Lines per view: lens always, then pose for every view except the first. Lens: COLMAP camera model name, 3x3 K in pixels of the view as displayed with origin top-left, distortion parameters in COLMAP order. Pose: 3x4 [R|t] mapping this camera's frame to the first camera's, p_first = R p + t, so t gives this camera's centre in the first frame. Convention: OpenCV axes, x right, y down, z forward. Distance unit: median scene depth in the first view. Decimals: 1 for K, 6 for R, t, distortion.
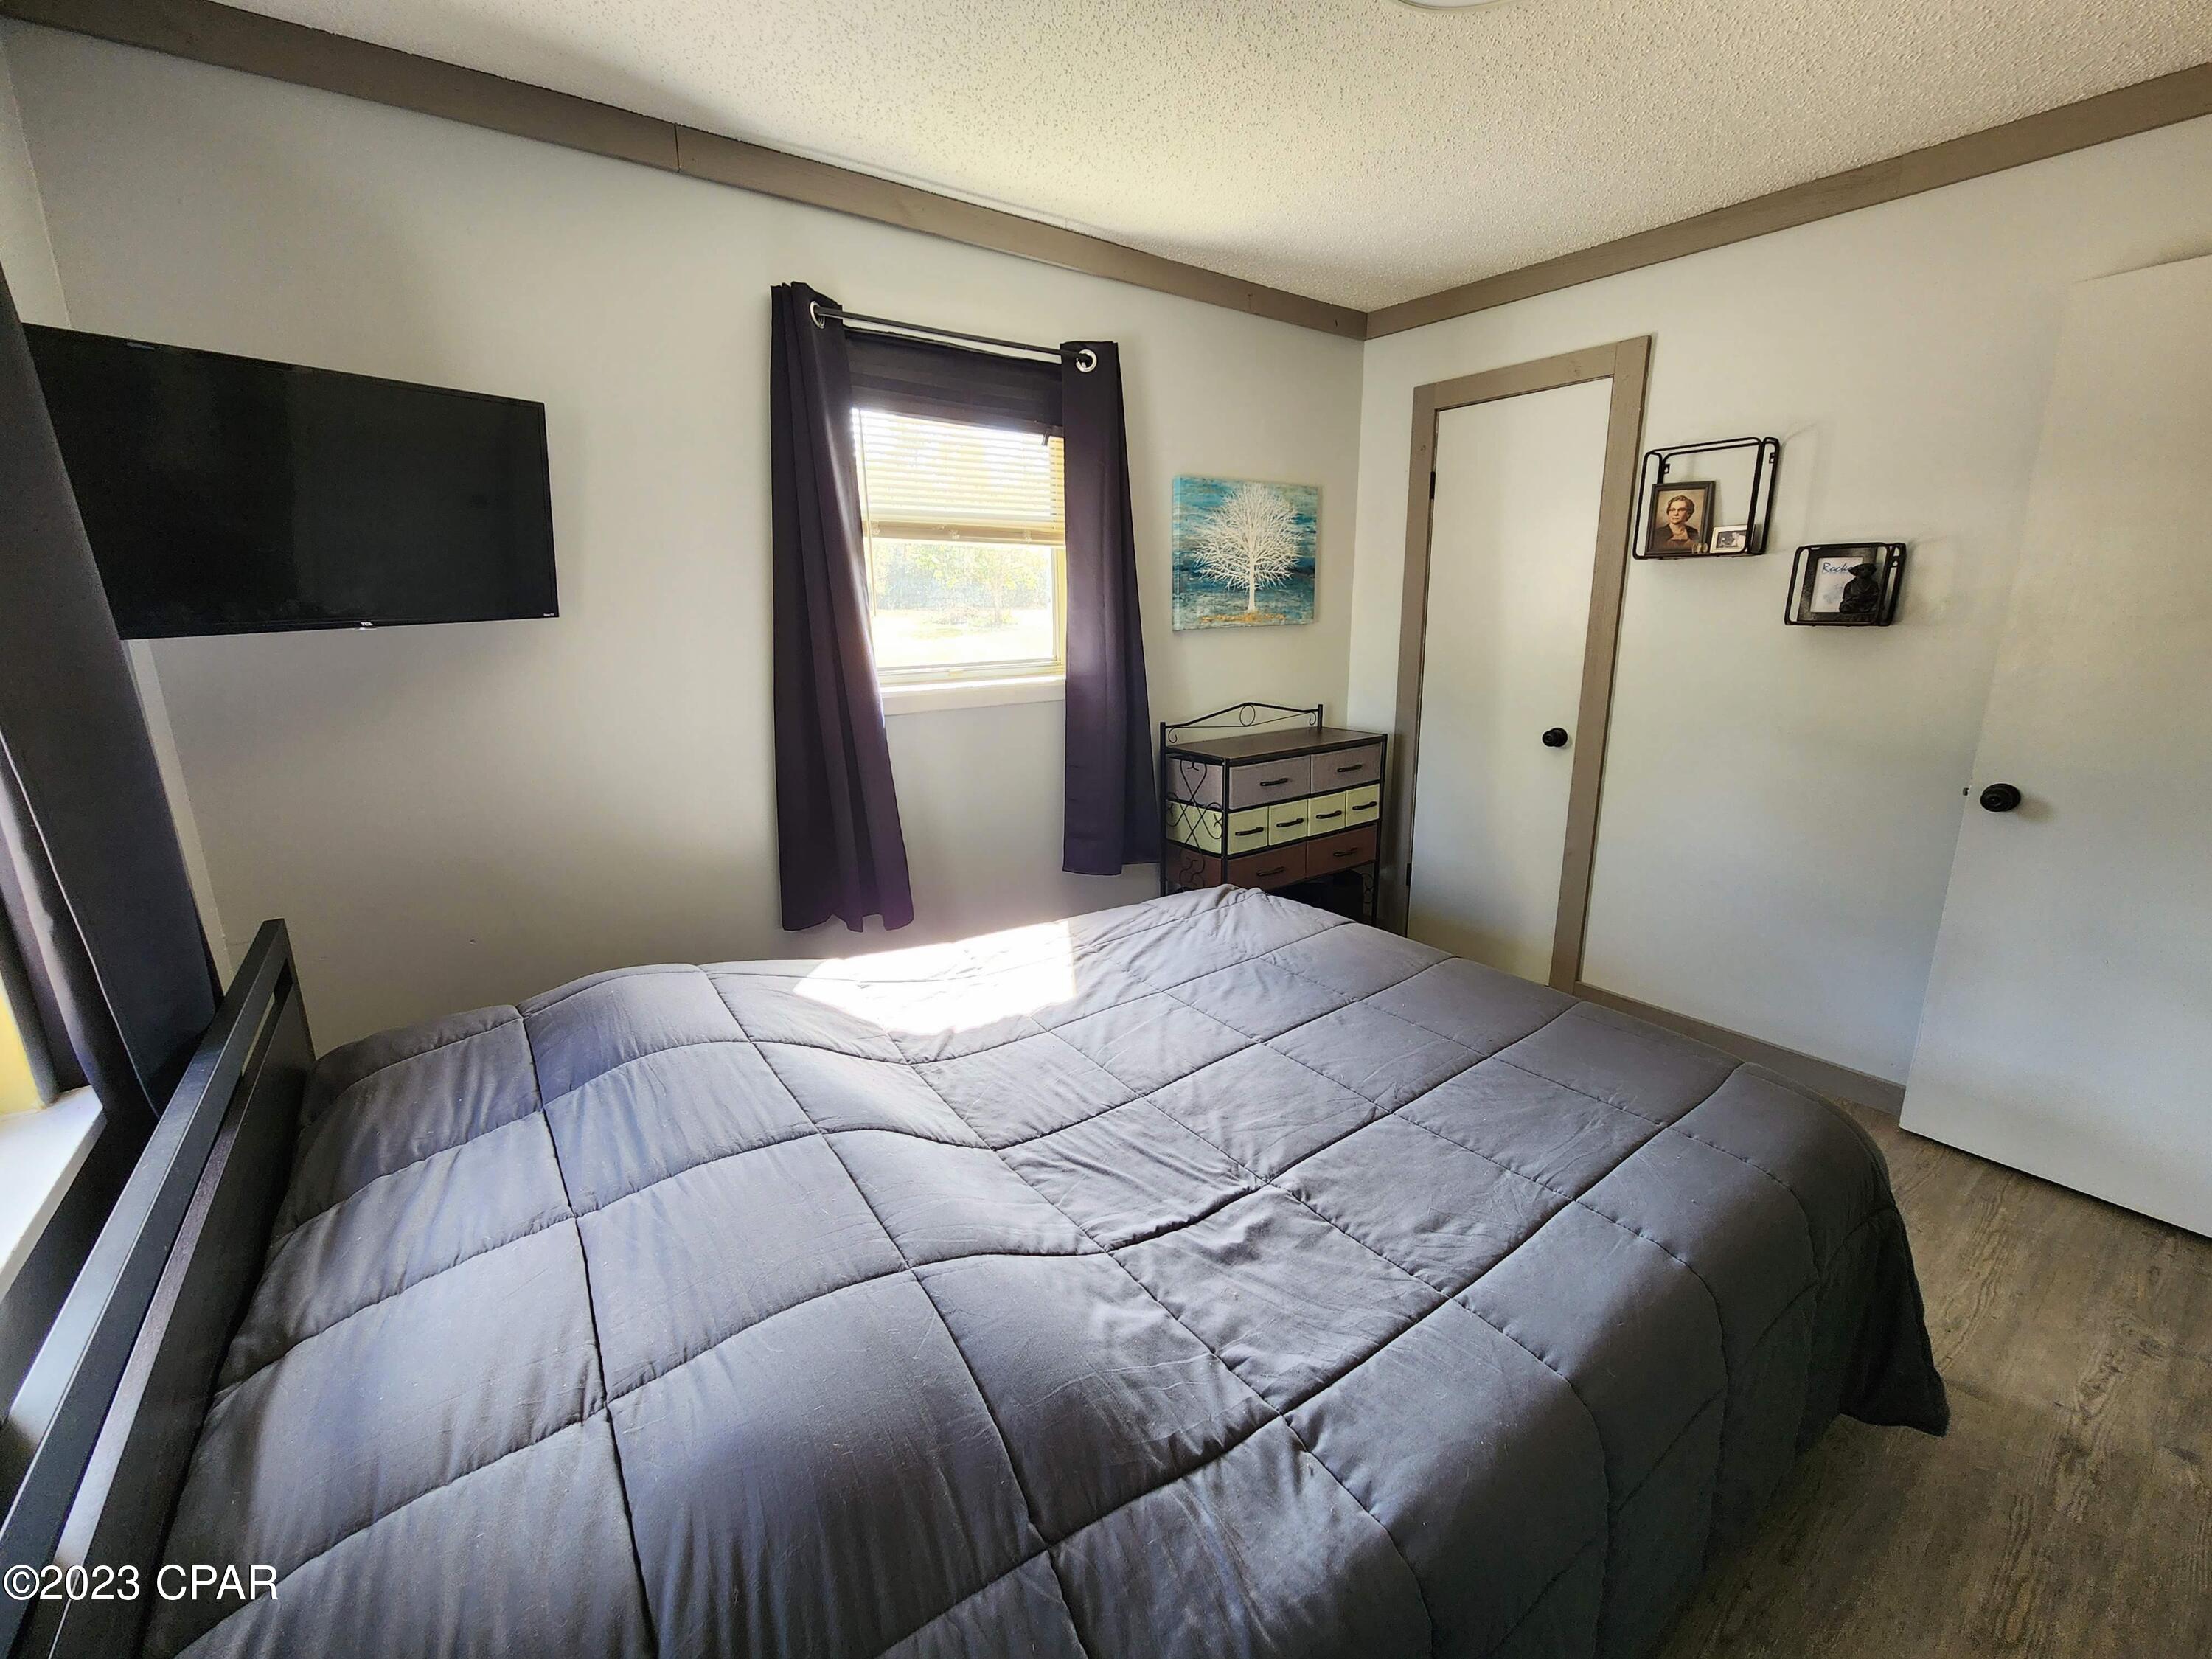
lens RADIAL K [[908.4, 0, 1109.2], [0, 908.4, 819.6], [0, 0, 1]] dist [0.000687, -0.001984]
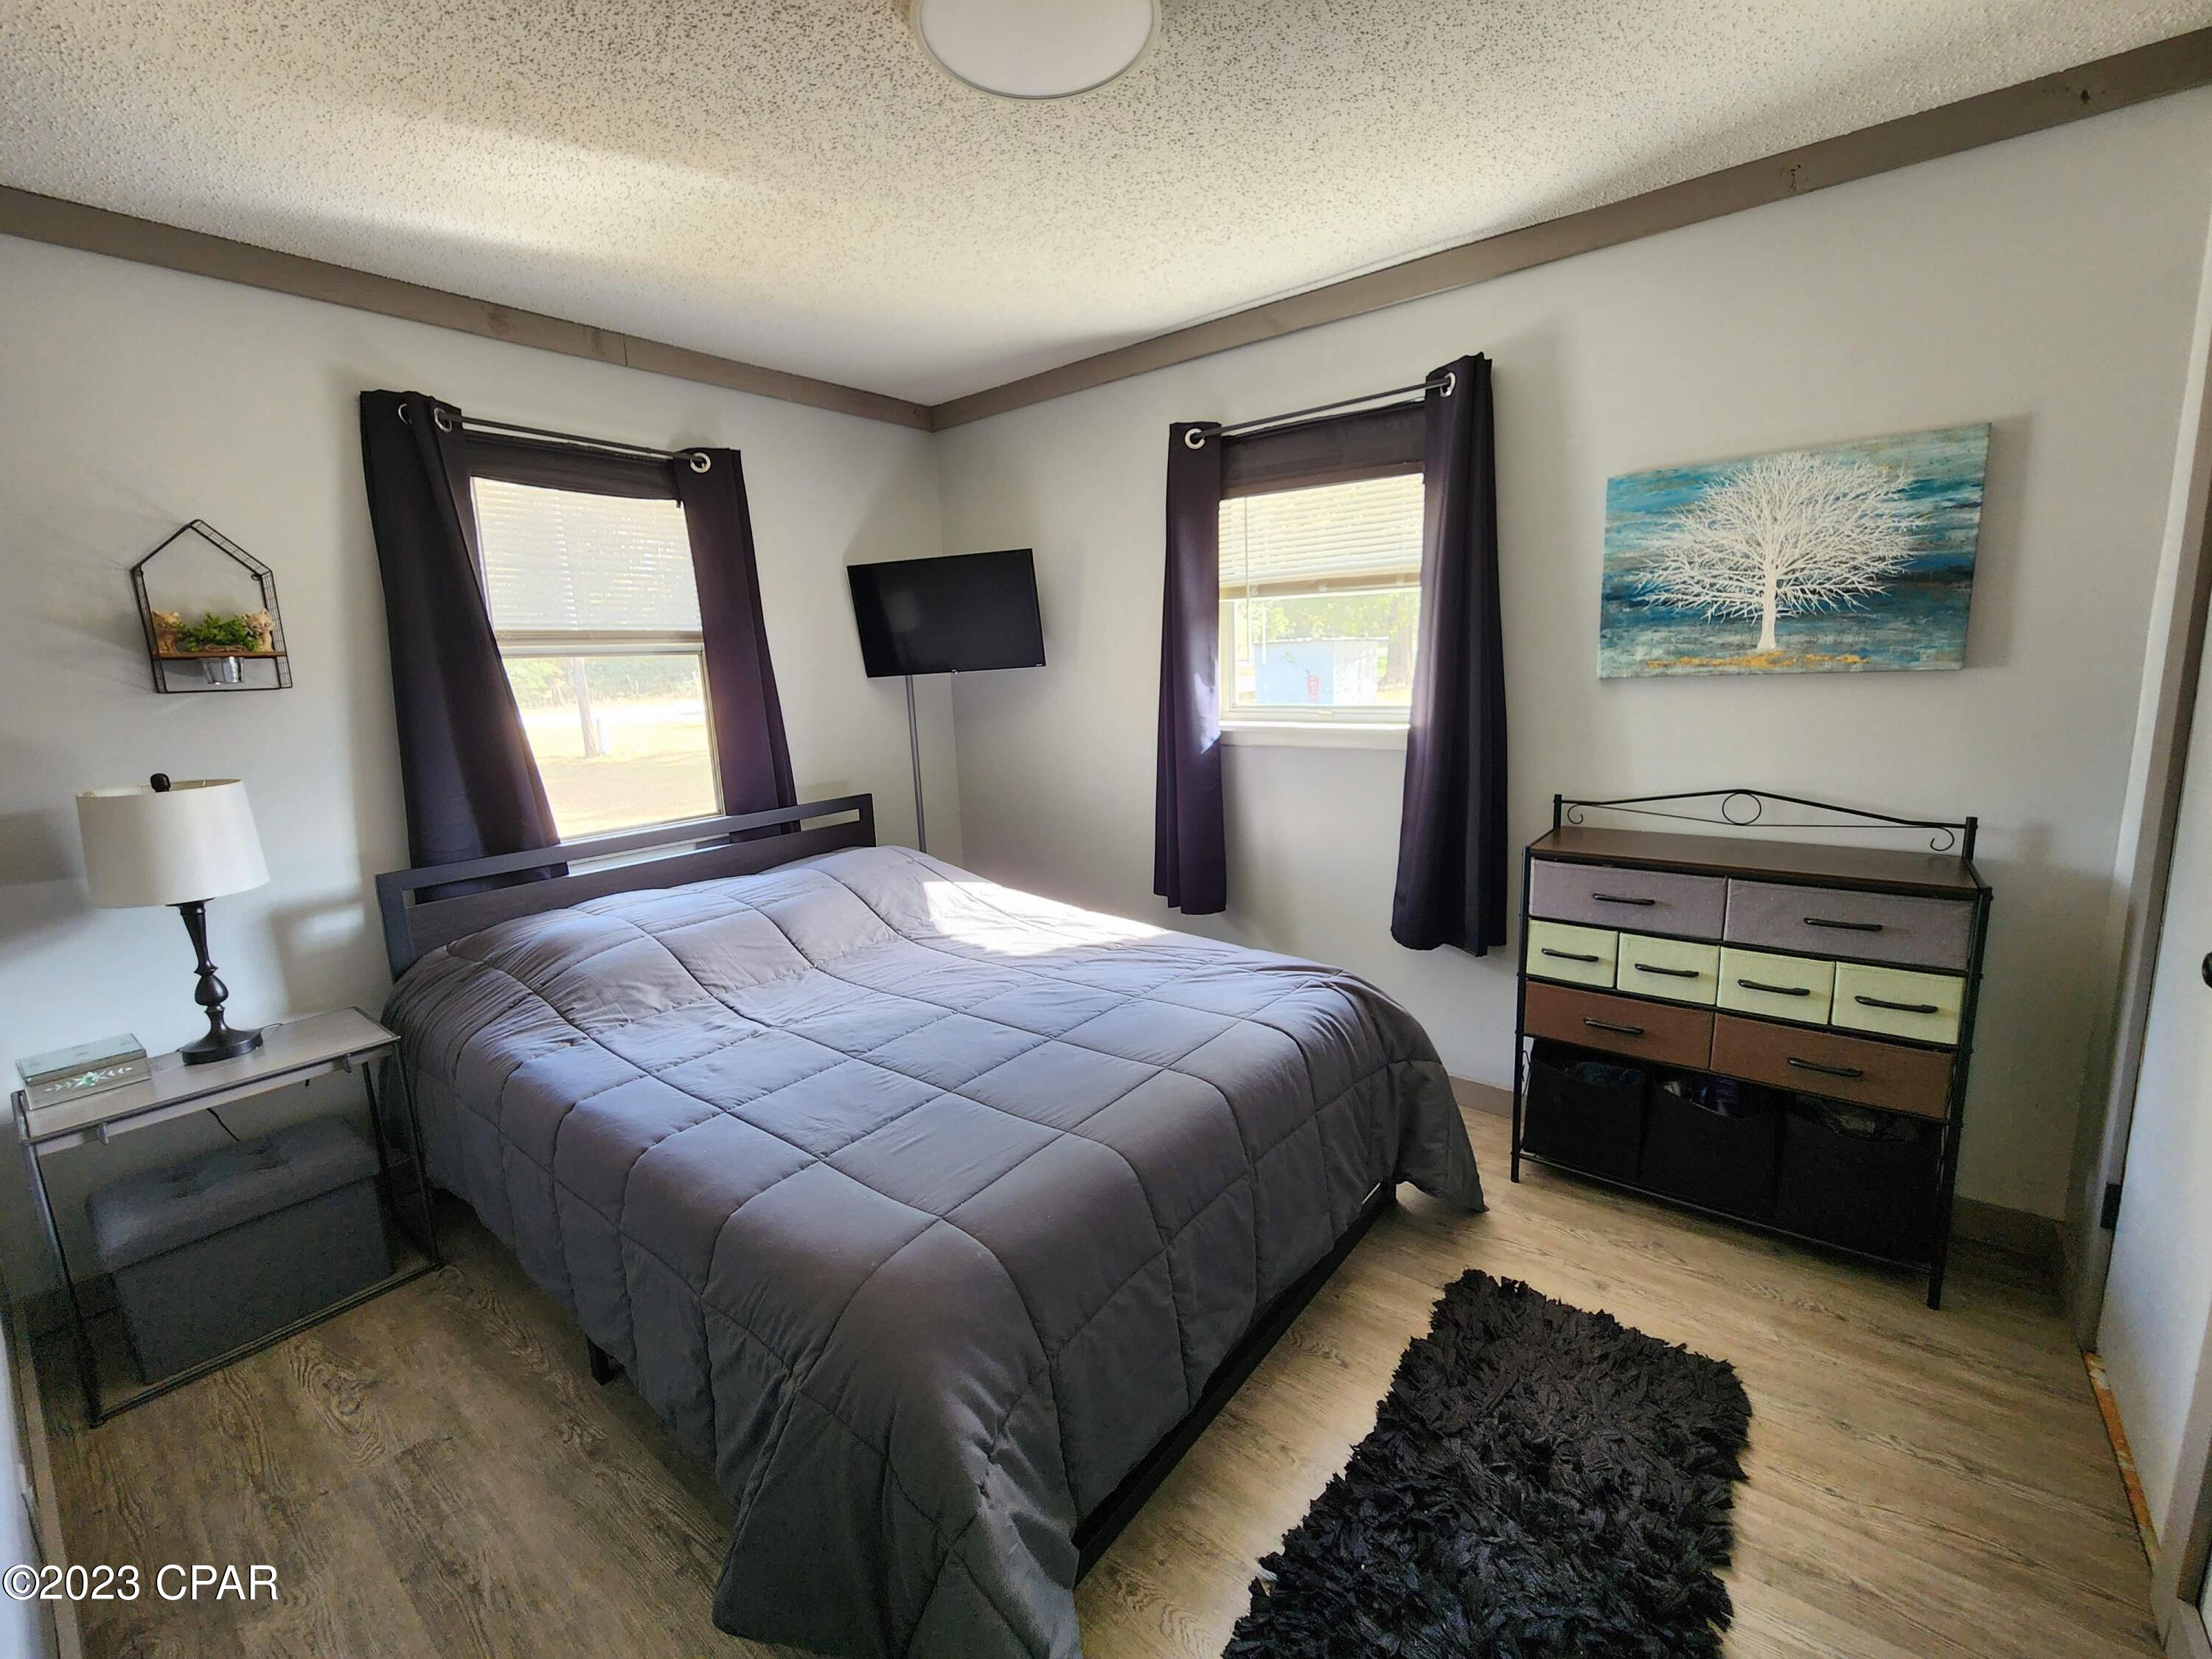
lens RADIAL K [[908.4, 0, 1106.7], [0, 908.4, 825.5], [0, 0, 1]] dist [0.000687, -0.001984]
pose [[0.261759, 0.173807, -0.949354, 0.705842], [-0.191550, 0.973439, 0.125402, -0.104671], [0.945934, 0.149024, 0.288100, 0.408325]]
